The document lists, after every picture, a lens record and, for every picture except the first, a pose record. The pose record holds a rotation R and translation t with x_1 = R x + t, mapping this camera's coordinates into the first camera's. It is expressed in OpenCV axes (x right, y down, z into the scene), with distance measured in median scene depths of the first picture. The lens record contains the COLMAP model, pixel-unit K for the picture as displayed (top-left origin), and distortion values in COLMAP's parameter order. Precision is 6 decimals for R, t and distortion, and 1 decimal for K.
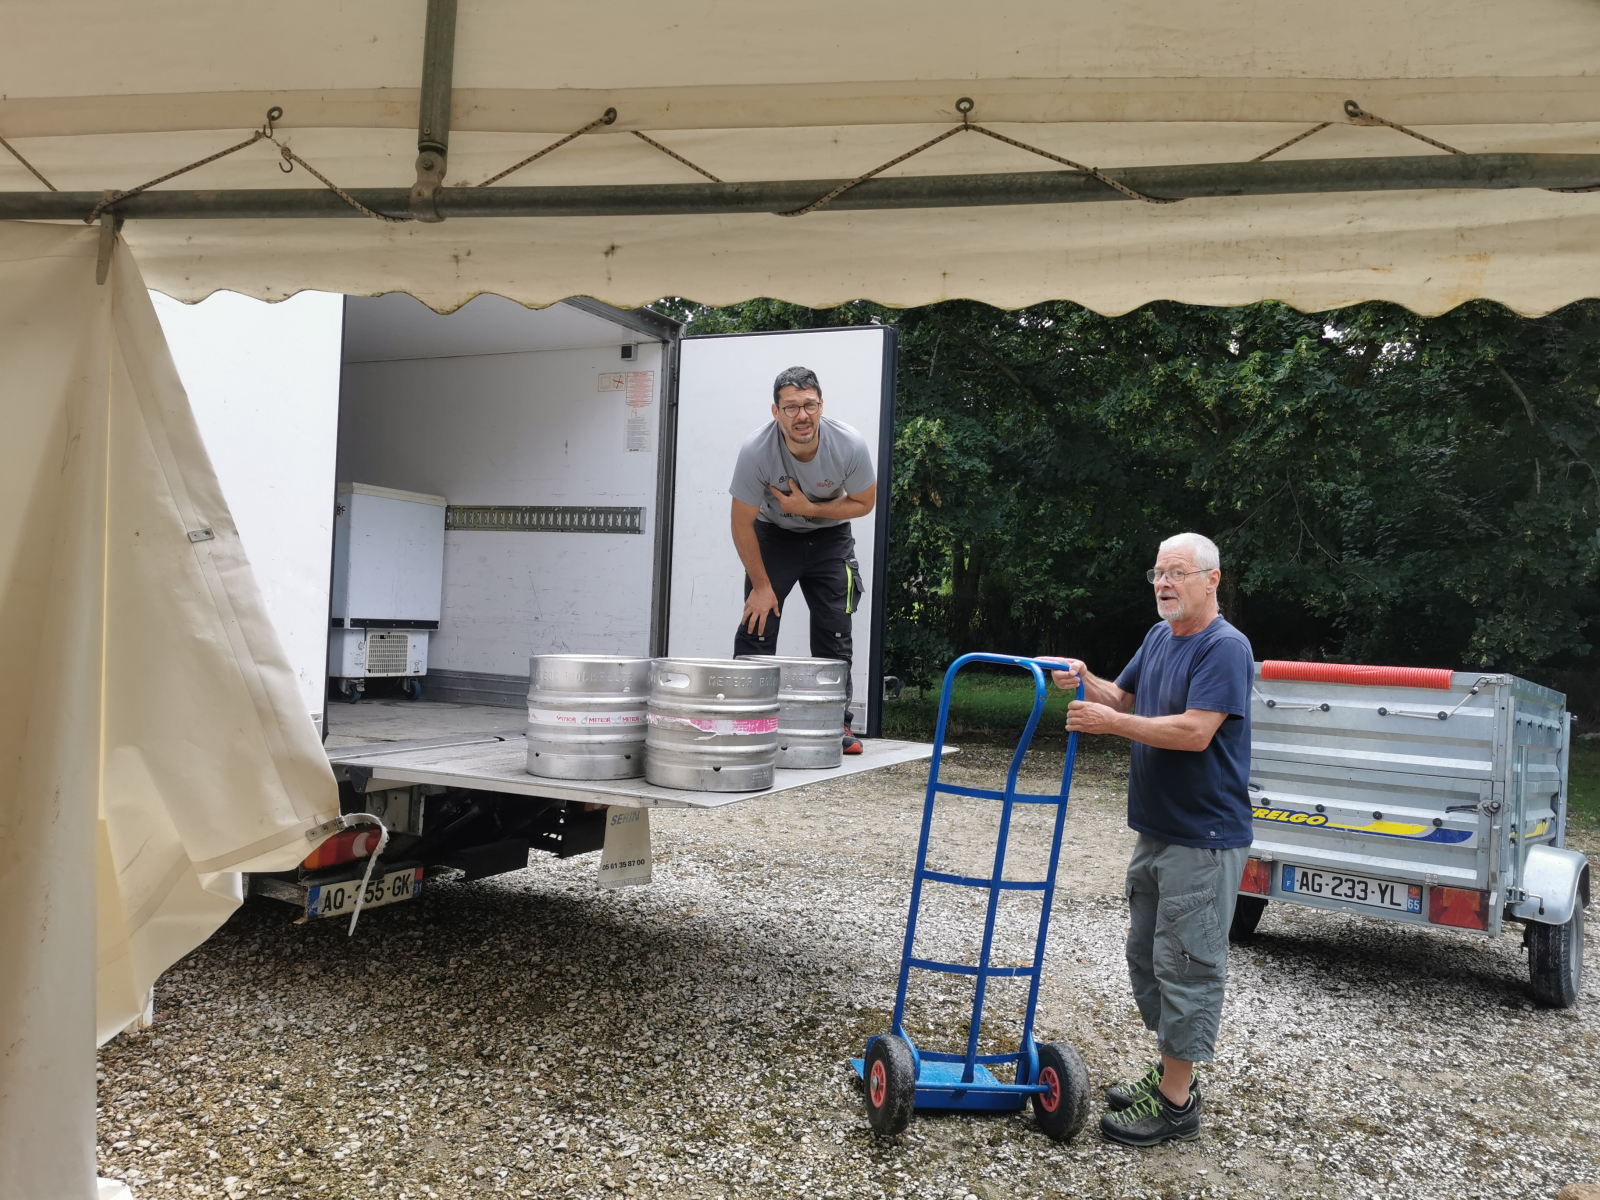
lens RADIAL K [[1250.2, 0, 797.5], [0, 1250.2, 593.2], [0, 0, 1]] dist [0.010601, -0.006559]
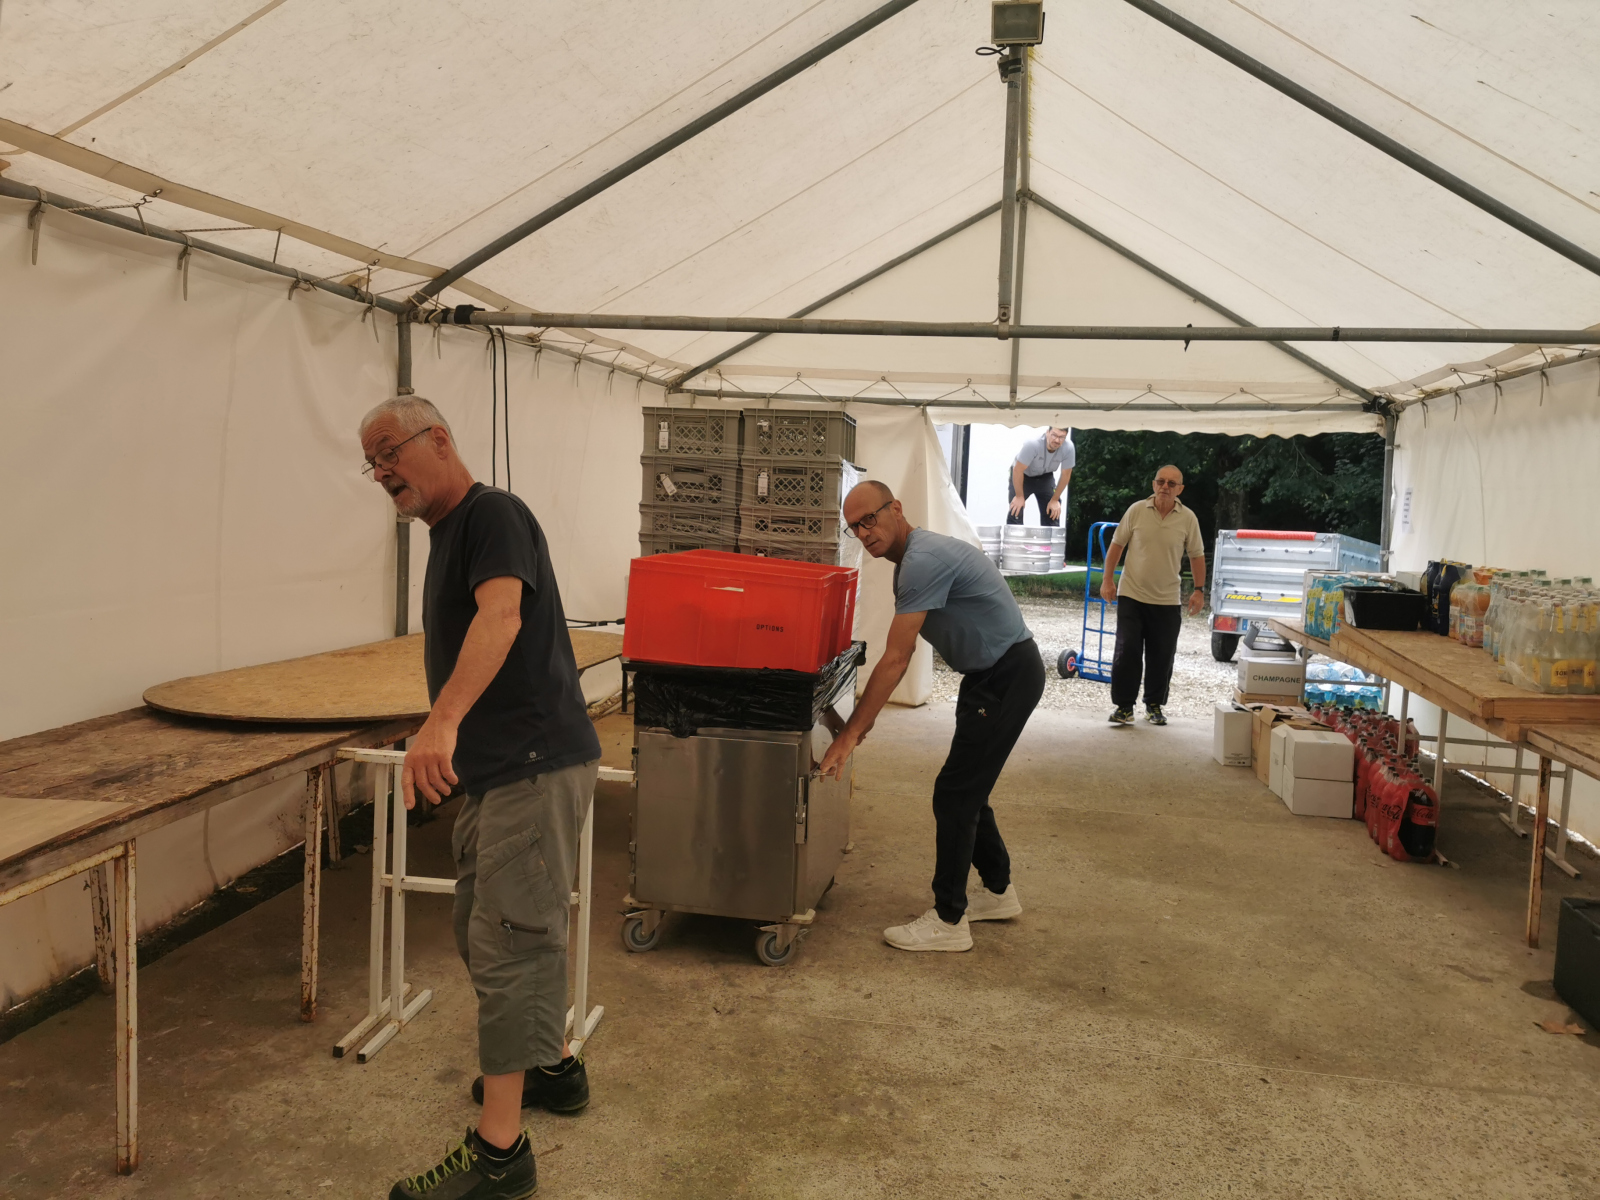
lens RADIAL K [[1250.2, 0, 801.5], [0, 1250.2, 602.9], [0, 0, 1]] dist [0.010601, -0.006559]
pose [[0.999843, 0.002526, -0.017558, -0.456773], [-0.000930, 0.995912, 0.090326, -0.021507], [0.017715, -0.090295, 0.995757, -1.556135]]
